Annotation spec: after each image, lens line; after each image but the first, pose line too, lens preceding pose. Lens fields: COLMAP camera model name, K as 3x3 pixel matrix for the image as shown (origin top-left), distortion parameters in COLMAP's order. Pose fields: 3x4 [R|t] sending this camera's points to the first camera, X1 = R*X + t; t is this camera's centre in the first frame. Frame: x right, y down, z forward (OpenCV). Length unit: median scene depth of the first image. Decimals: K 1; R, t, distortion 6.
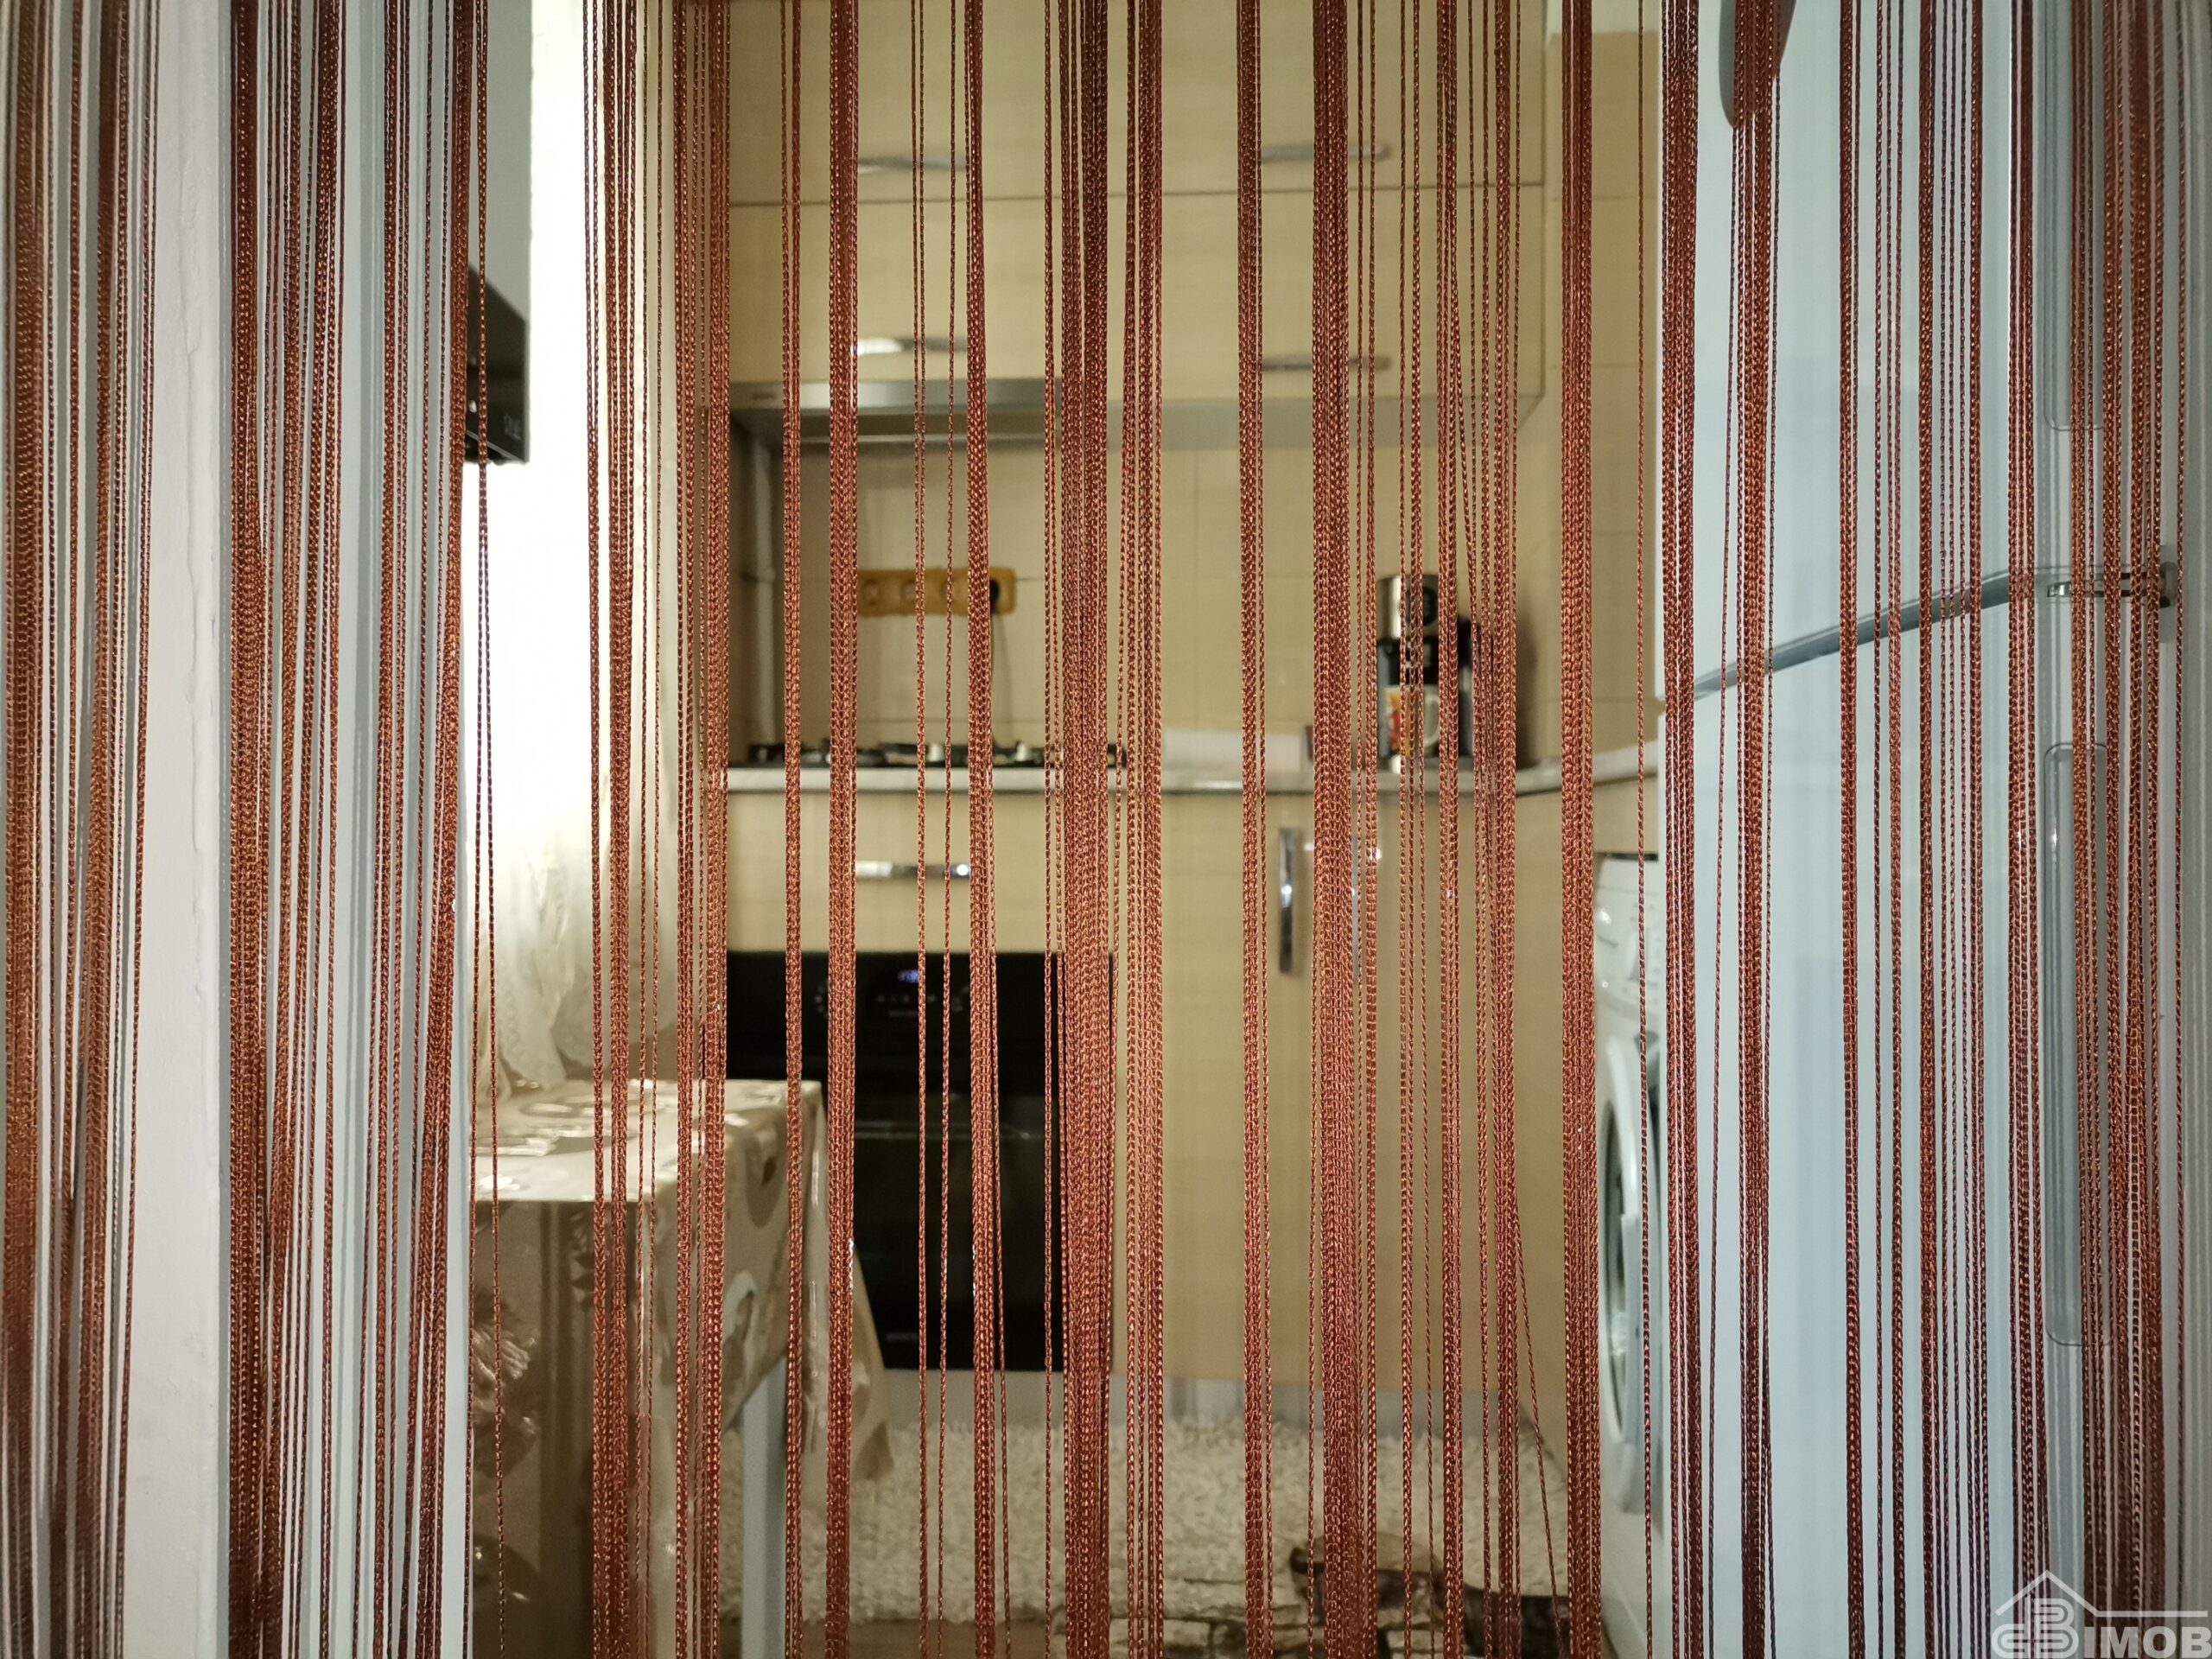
lens RADIAL K [[1687.4, 0, 1106.0], [0, 1687.4, 829.5], [0, 0, 1]] dist [-0.001691, 0.001570]
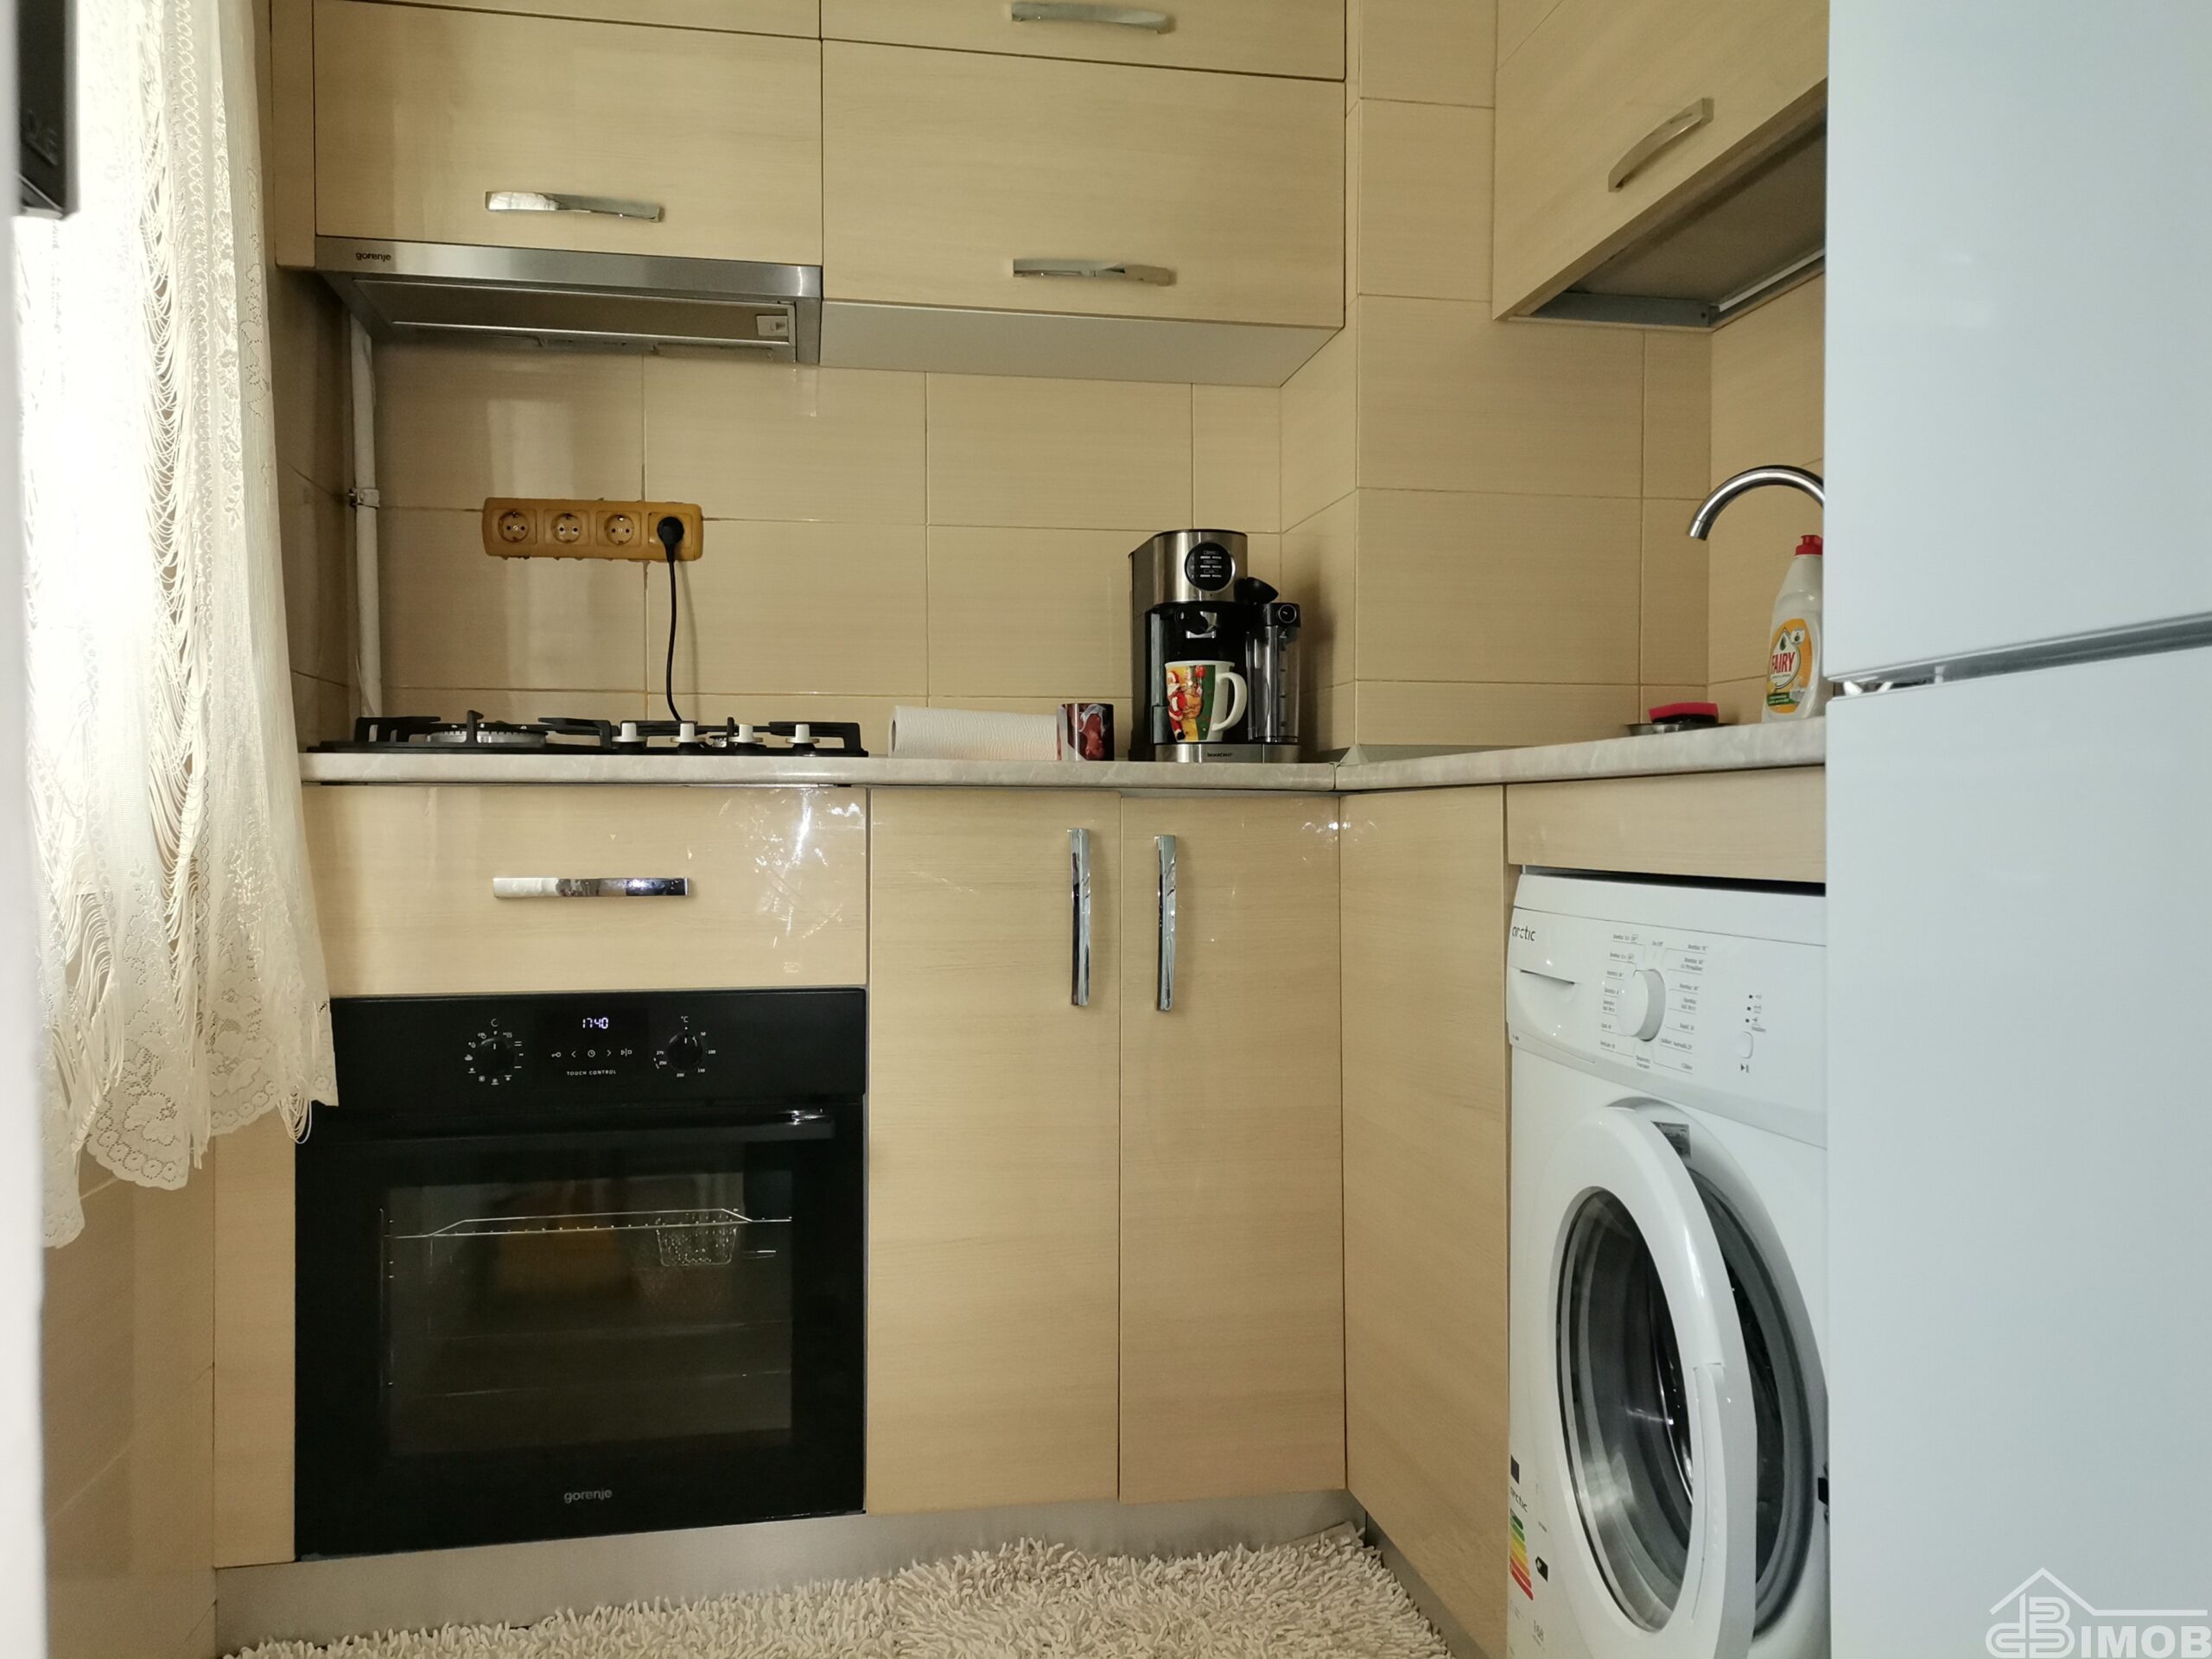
lens RADIAL K [[1687.4, 0, 1106.0], [0, 1687.4, 829.5], [0, 0, 1]] dist [-0.001691, 0.001570]
pose [[0.967557, -0.002490, 0.252640, -0.078142], [0.000187, 0.999958, 0.009138, -0.008048], [-0.252653, -0.008794, 0.967517, 0.191477]]
